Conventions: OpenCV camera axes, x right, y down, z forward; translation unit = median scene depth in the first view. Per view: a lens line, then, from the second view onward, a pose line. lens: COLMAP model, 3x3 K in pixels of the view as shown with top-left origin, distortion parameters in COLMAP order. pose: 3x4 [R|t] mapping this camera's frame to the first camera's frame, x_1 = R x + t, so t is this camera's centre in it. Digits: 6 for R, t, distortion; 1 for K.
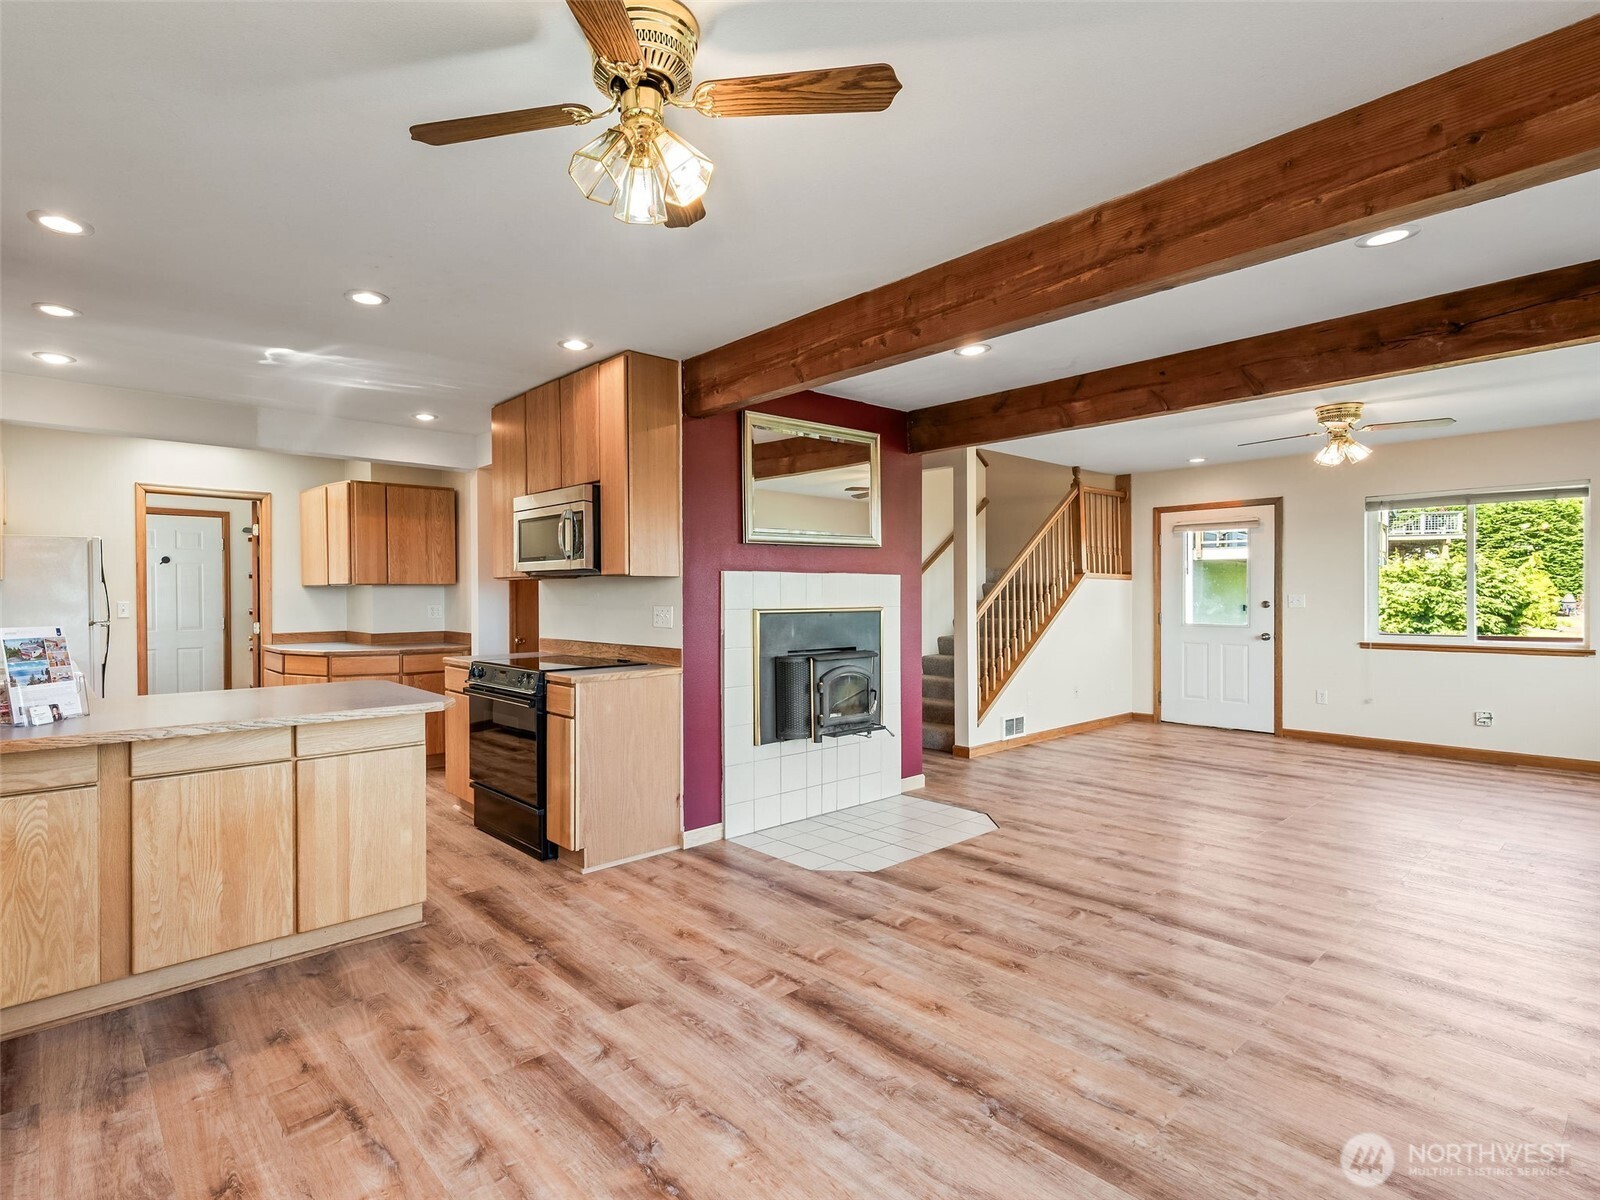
lens RADIAL K [[801.2, 0, 690.5], [0, 801.2, 597.9], [0, 0, 1]] dist [0.002017, 0.002381]
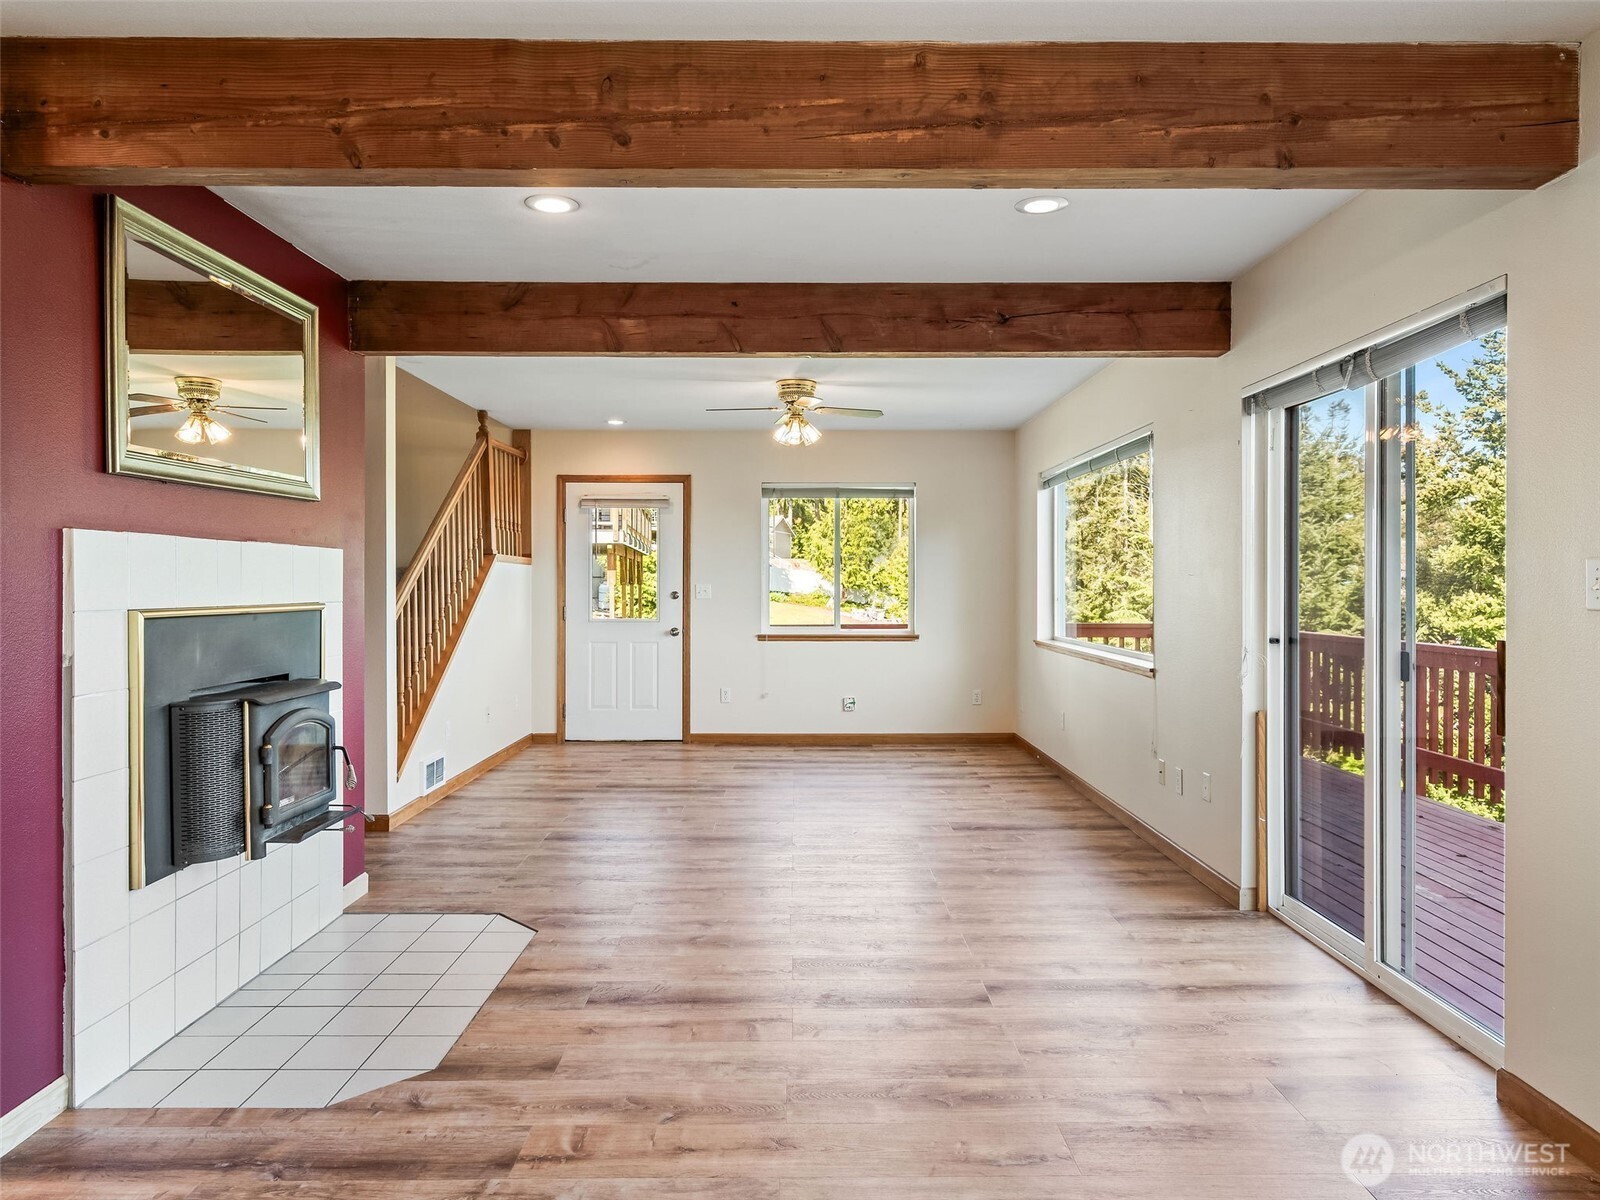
lens RADIAL K [[1051.0, 0, 805.8], [0, 1051.0, 587.0], [0, 0, 1]] dist [0.010089, -0.008024]
pose [[0.620351, 0.002112, 0.784322, -0.186822], [-0.002078, 0.999997, -0.001049, -0.000159], [-0.784322, -0.000979, 0.620353, 0.313359]]
